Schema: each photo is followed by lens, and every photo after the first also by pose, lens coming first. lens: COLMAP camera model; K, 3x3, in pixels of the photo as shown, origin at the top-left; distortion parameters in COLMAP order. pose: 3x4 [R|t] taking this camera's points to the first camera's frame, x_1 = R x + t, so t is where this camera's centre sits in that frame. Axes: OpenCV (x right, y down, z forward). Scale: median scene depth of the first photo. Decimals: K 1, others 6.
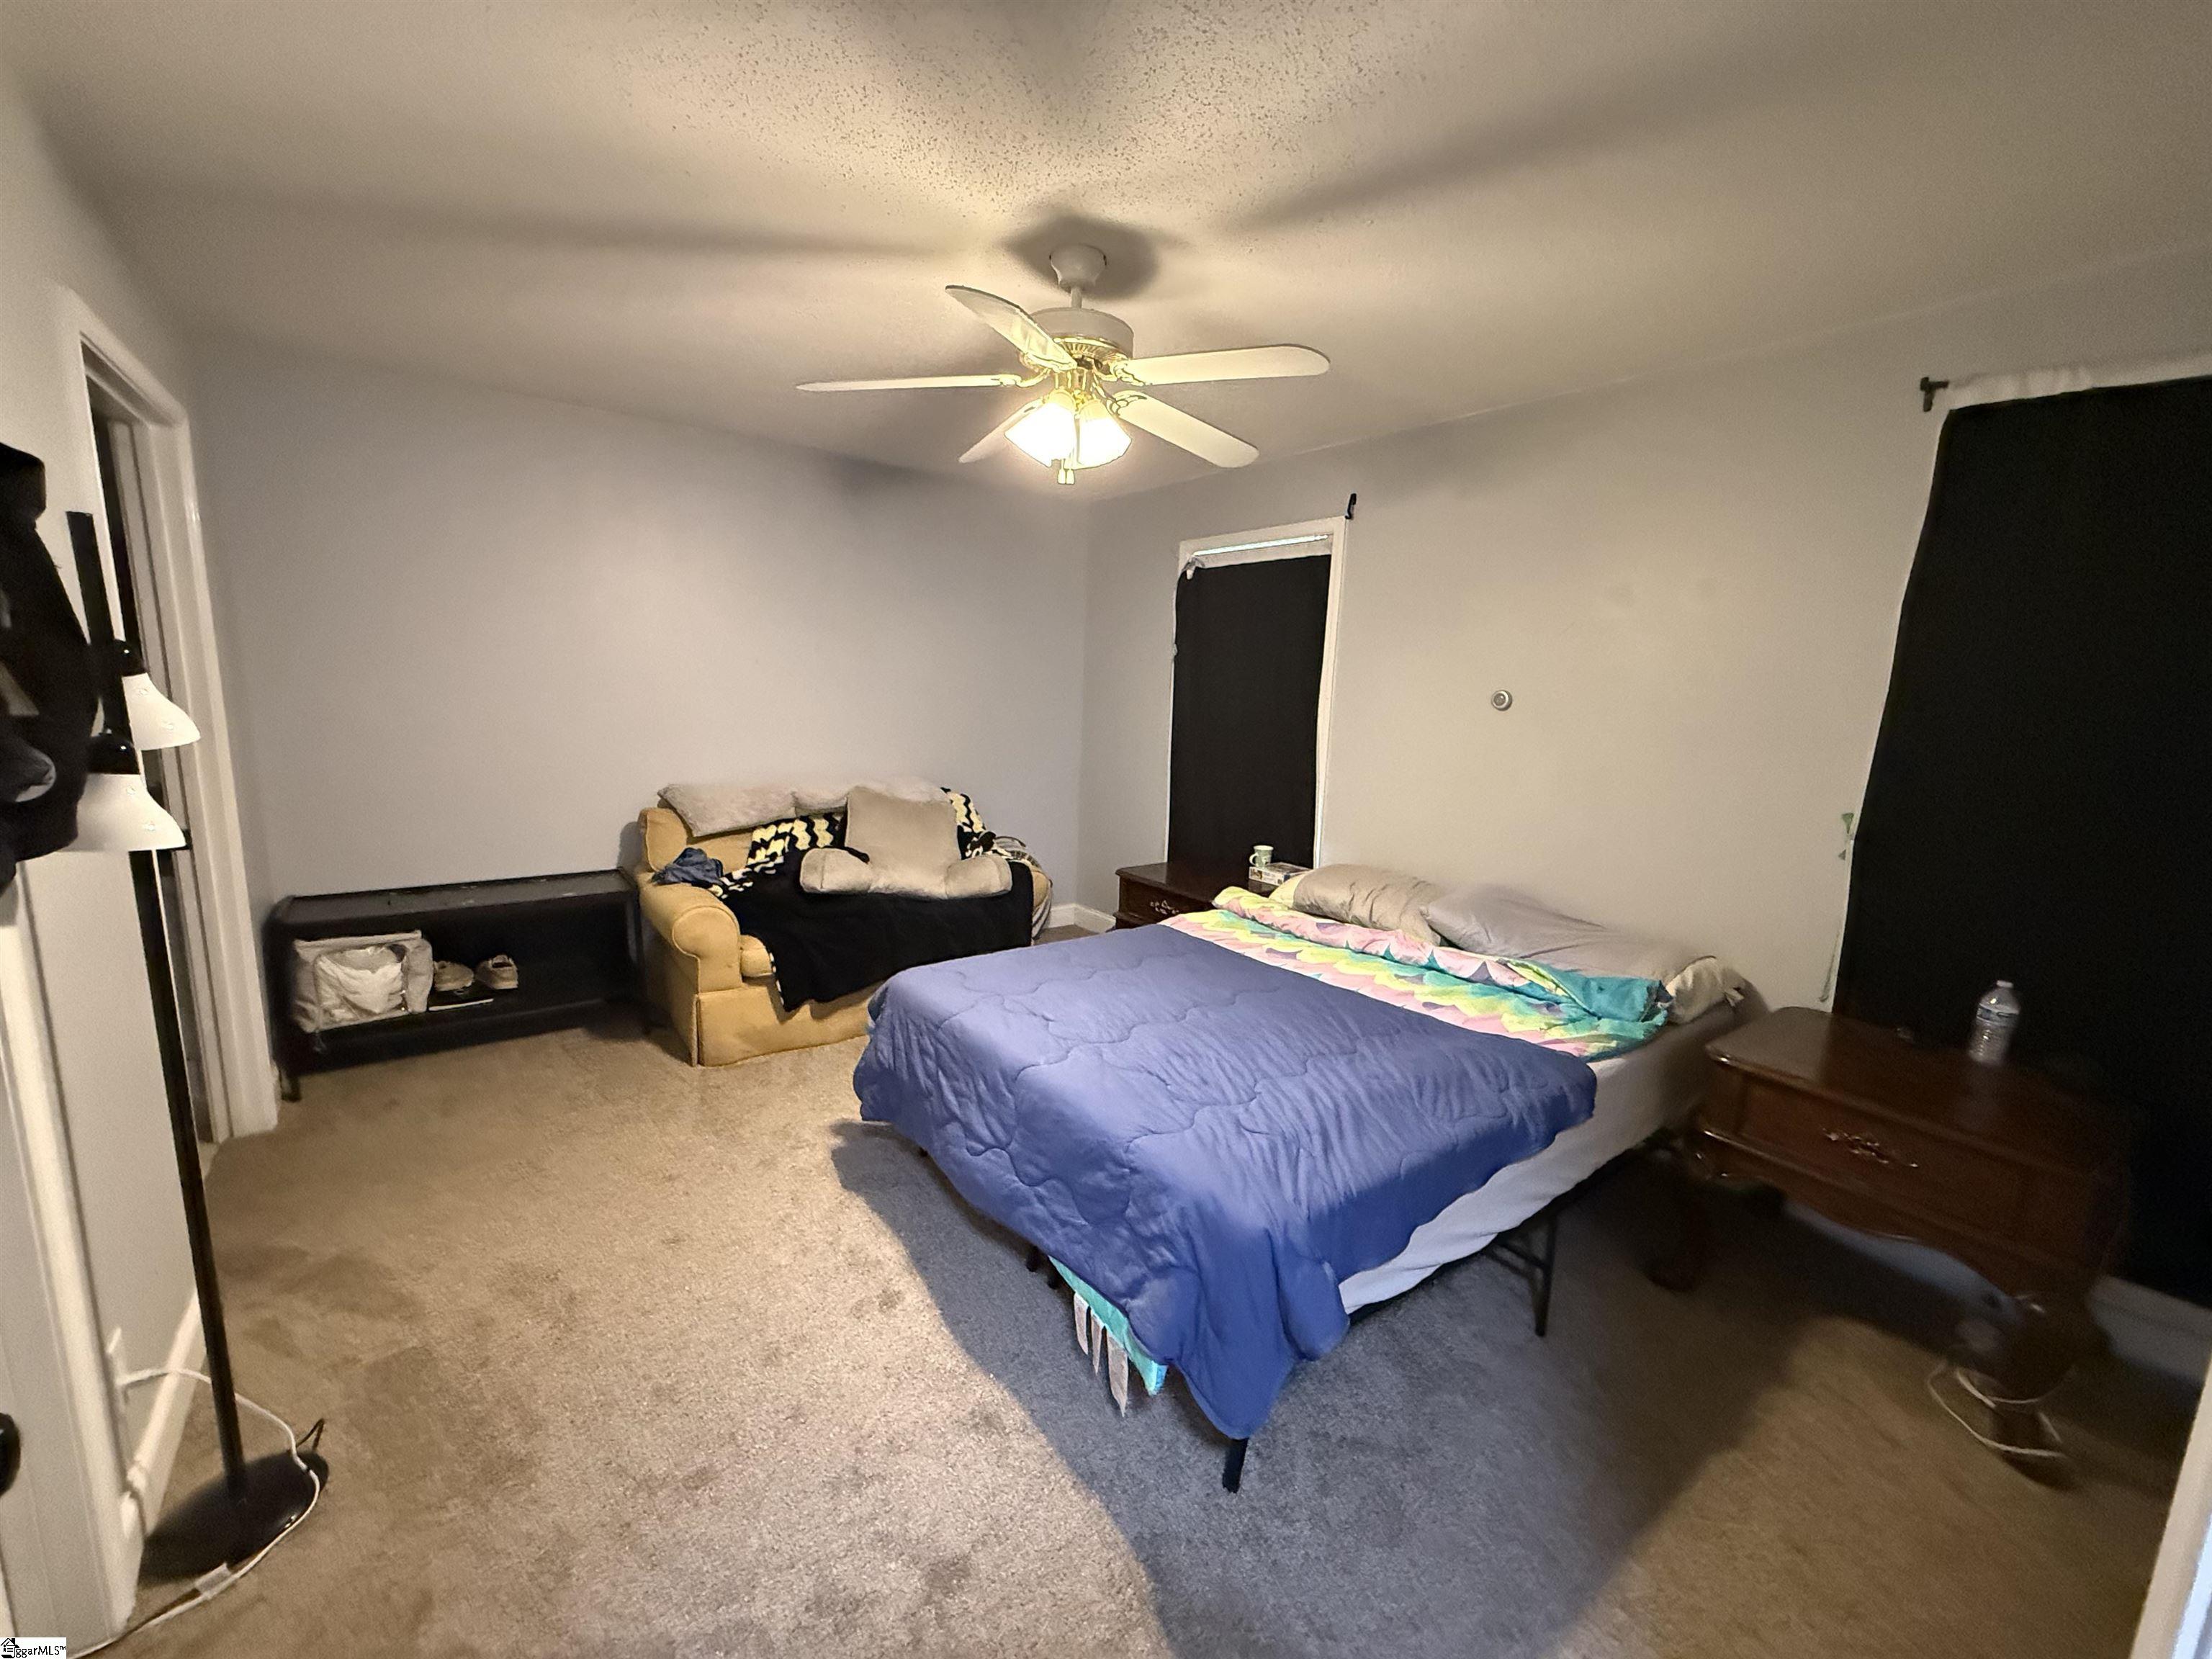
lens RADIAL K [[880.3, 0, 1100.6], [0, 880.3, 831.4], [0, 0, 1]] dist [0.000107, 0.000051]
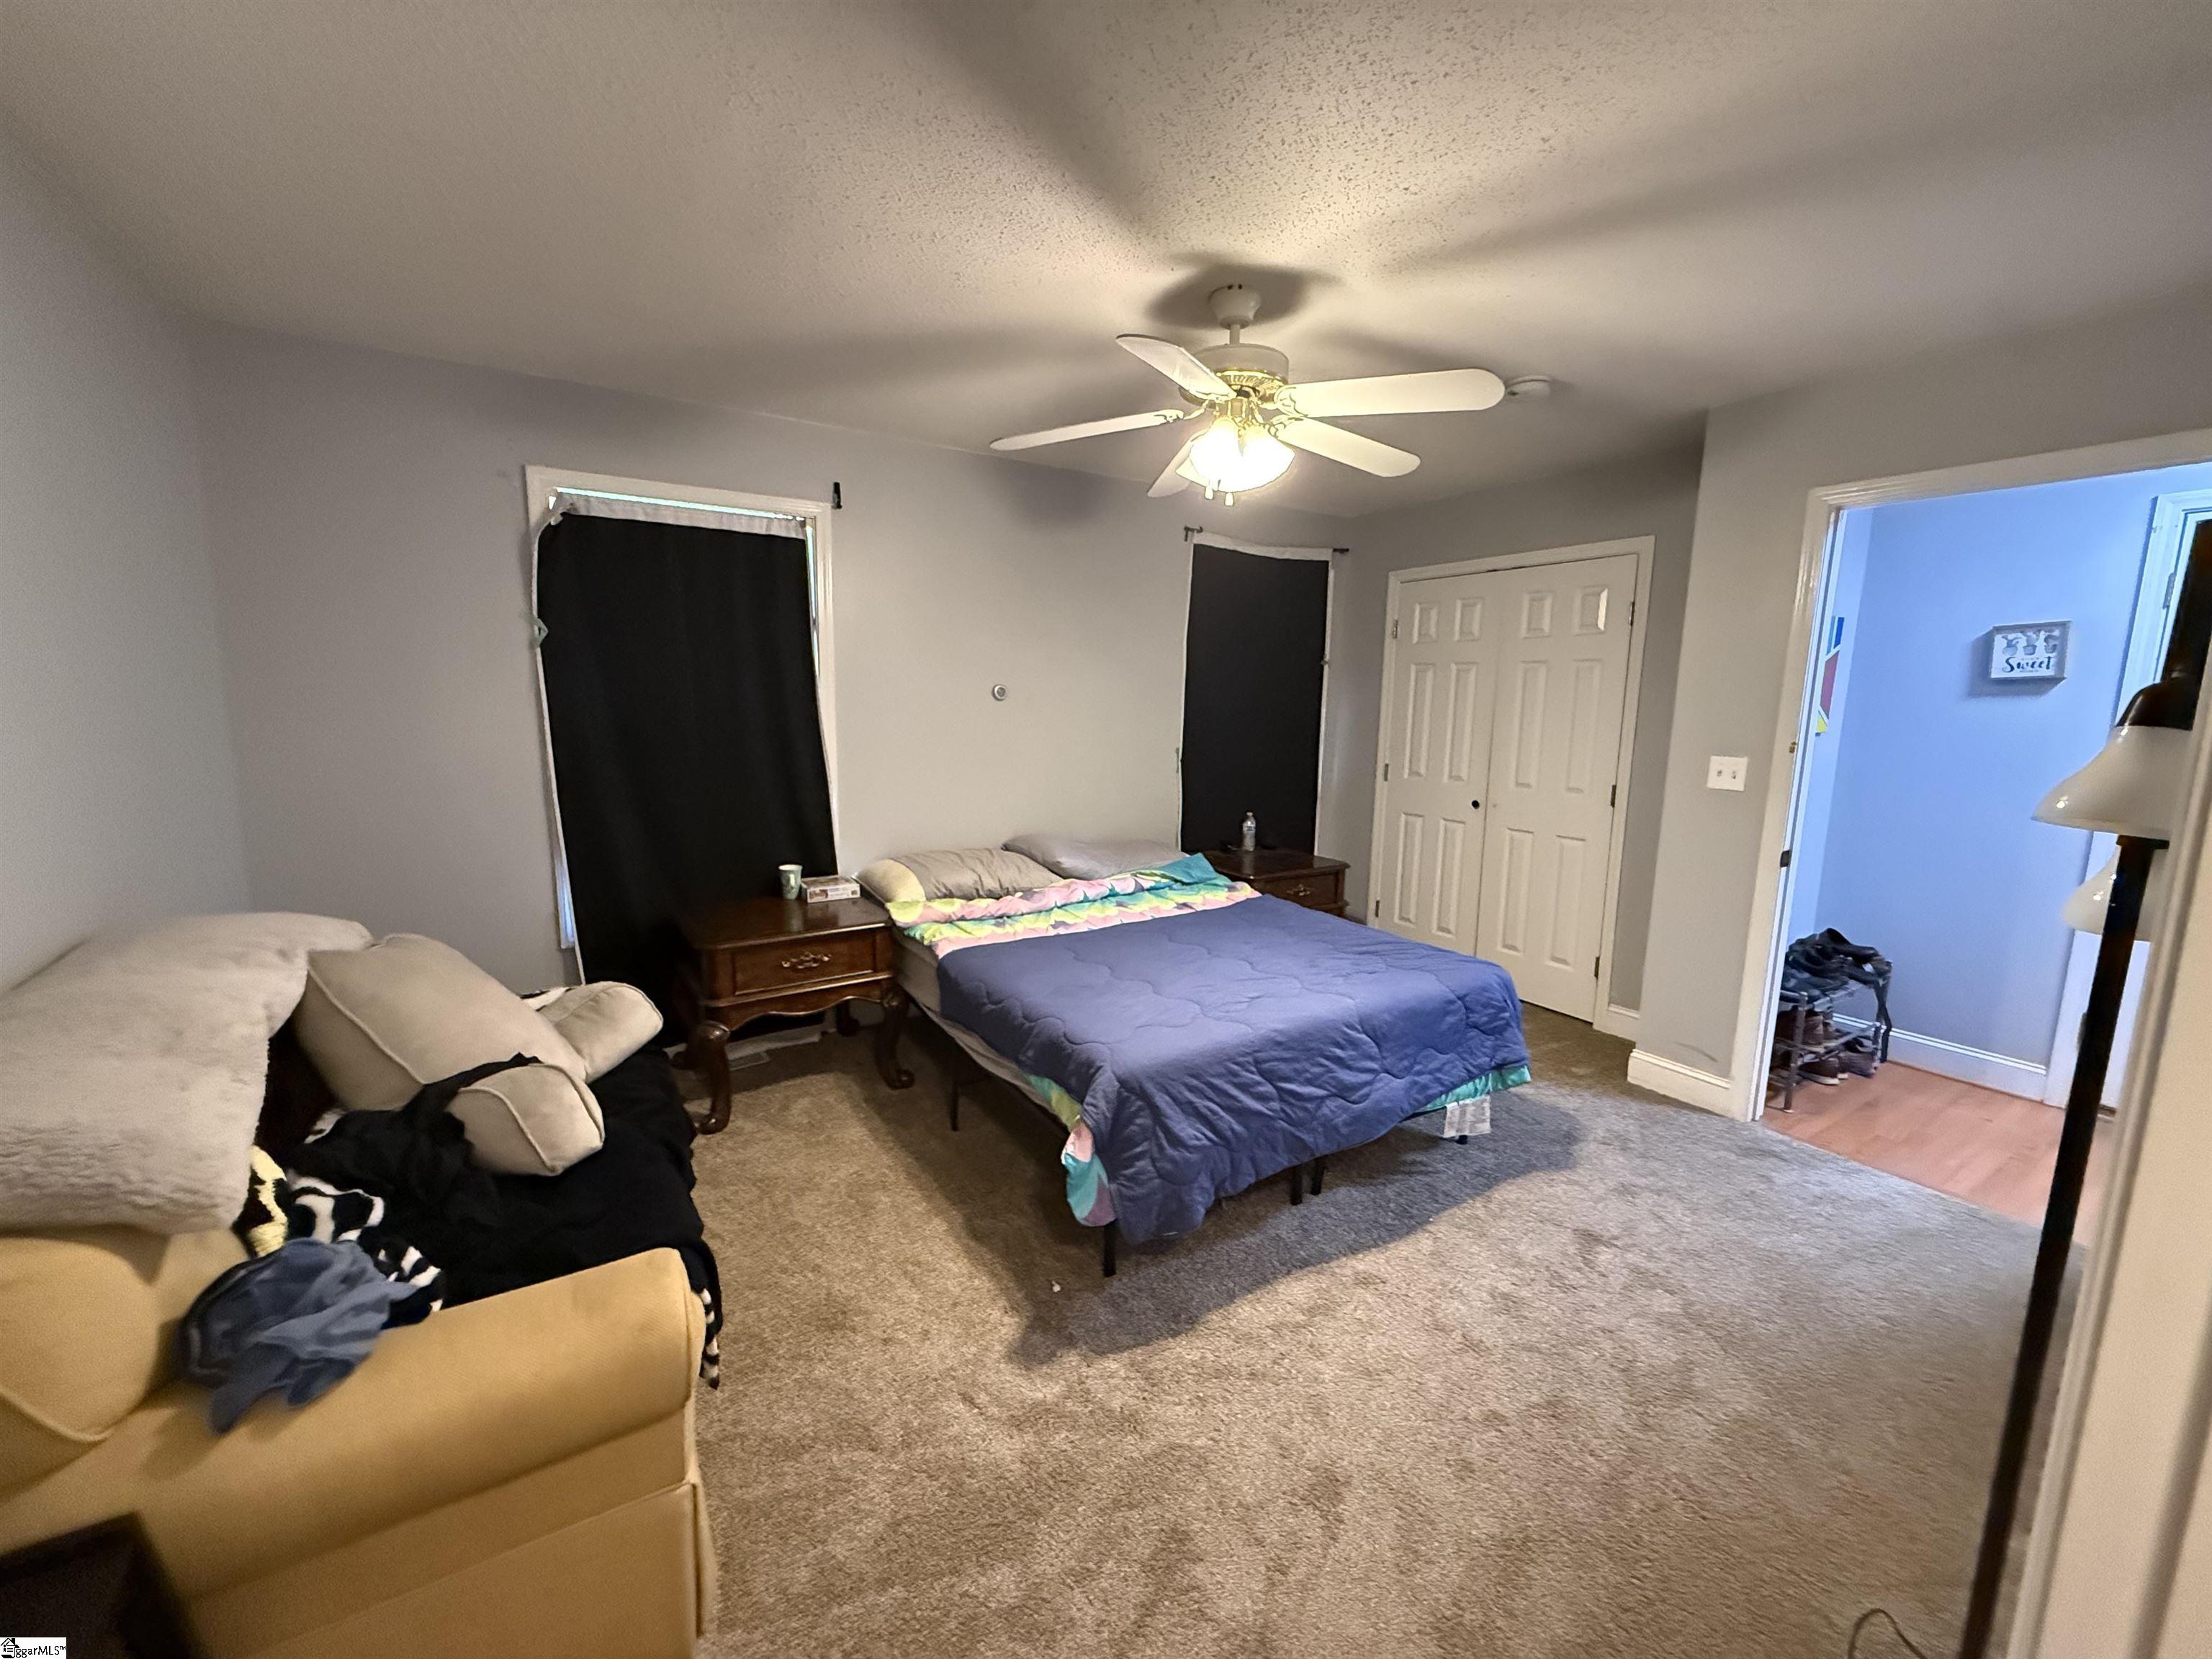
lens RADIAL K [[880.3, 0, 1099.0], [0, 880.3, 828.5], [0, 0, 1]] dist [0.000107, 0.000051]
pose [[0.091197, -0.180080, 0.979415, -1.013013], [0.153646, 0.974281, 0.164830, -0.184557], [-0.983909, 0.135452, 0.116520, 0.941117]]
